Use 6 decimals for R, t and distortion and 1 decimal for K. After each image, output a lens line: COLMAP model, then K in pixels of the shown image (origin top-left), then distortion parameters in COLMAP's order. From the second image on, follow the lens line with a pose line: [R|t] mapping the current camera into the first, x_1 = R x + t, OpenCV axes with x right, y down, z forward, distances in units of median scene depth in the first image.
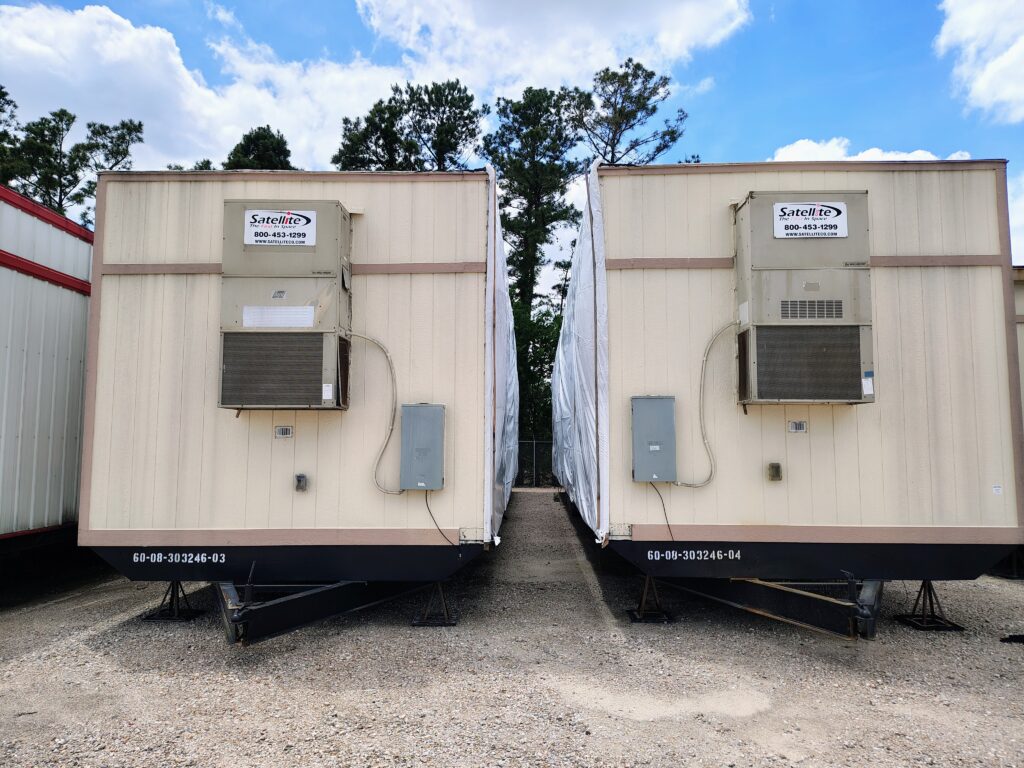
lens RADIAL K [[726.8, 0, 512.0], [0, 726.8, 384.0], [0, 0, 1]] dist [0.176853, -0.262589]
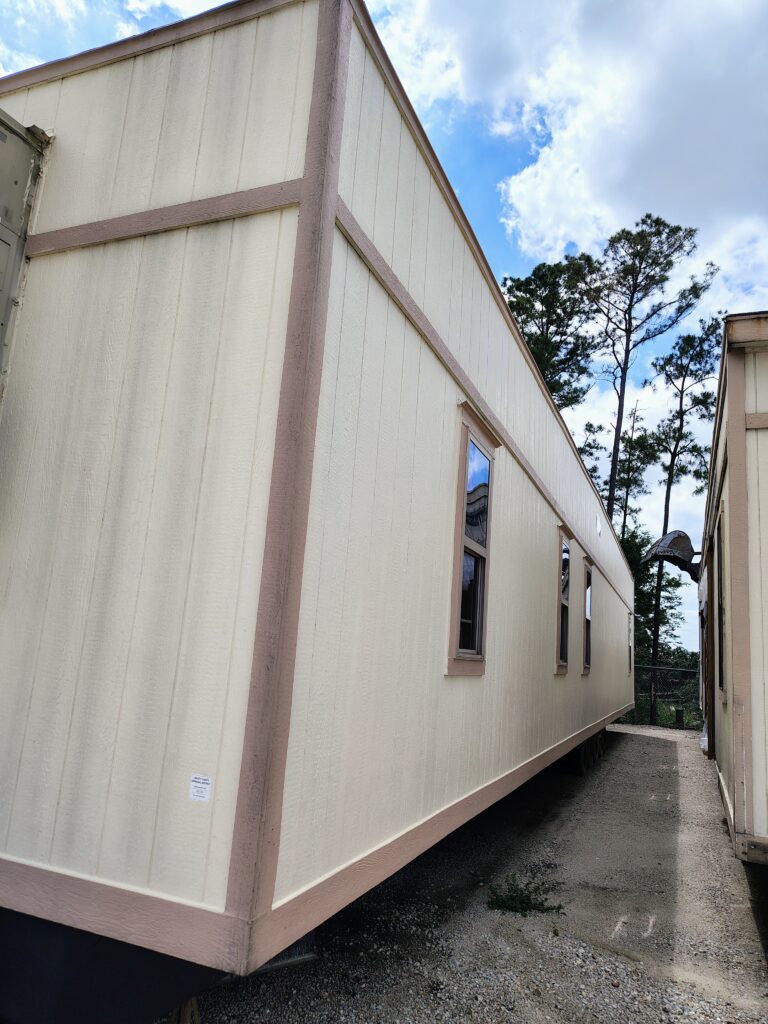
lens RADIAL K [[726.8, 0, 385.8], [0, 726.8, 496.3], [0, 0, 1]] dist [0.176853, -0.262589]
pose [[0.938453, -0.006047, -0.345354, 0.170428], [-0.040611, 0.990980, -0.127706, 0.009363], [0.343011, 0.133872, 0.929743, 0.135632]]
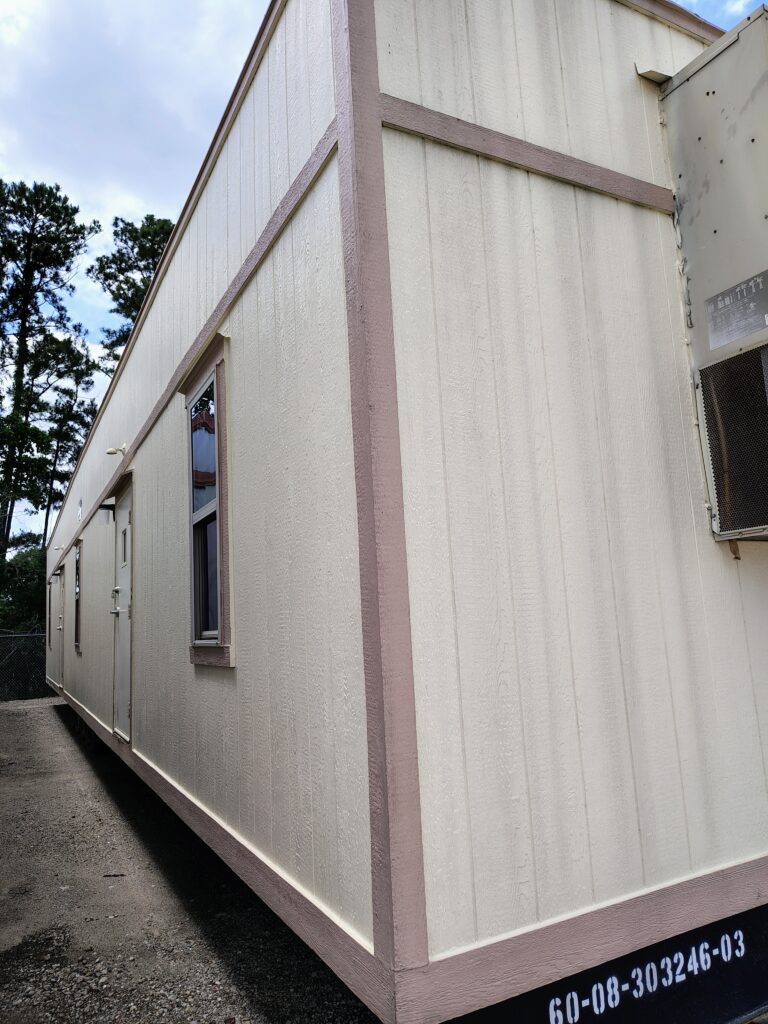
lens RADIAL K [[726.8, 0, 385.8], [0, 726.8, 496.3], [0, 0, 1]] dist [0.176853, -0.262589]
pose [[0.865234, 0.048996, 0.498969, -0.168771], [0.004518, 0.994411, -0.105480, 0.012427], [-0.501348, 0.093519, 0.860177, 0.175770]]
